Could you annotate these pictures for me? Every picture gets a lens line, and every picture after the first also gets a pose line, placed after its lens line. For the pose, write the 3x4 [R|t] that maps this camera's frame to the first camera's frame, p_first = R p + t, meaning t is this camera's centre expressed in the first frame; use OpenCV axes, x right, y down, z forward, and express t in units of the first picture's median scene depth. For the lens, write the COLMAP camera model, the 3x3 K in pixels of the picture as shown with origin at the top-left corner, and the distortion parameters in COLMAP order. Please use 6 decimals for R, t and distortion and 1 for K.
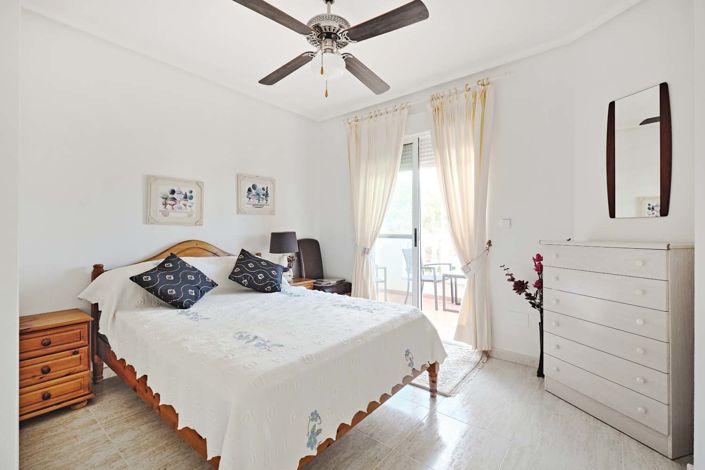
lens RADIAL K [[313.9, 0, 348.7], [0, 313.9, 229.9], [0, 0, 1]] dist [0.002556, 0.000935]
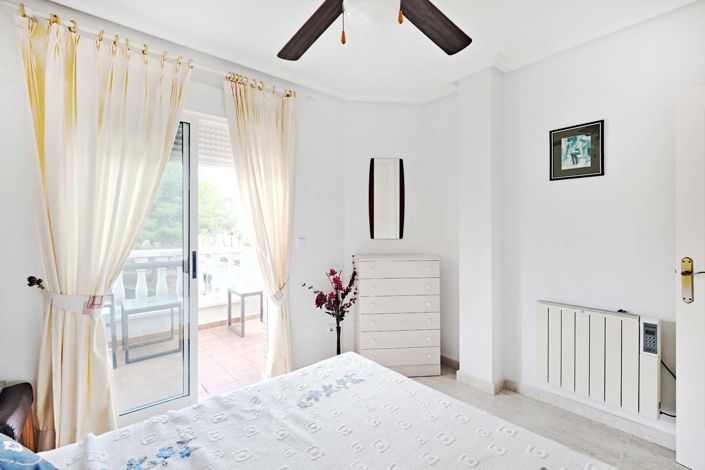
lens RADIAL K [[313.9, 0, 348.7], [0, 313.9, 229.9], [0, 0, 1]] dist [0.002556, 0.000935]
pose [[0.186010, -0.001542, 0.982547, -0.468145], [-0.001036, 0.999998, 0.001766, -0.063145], [-0.982547, -0.001346, 0.186008, 0.651084]]
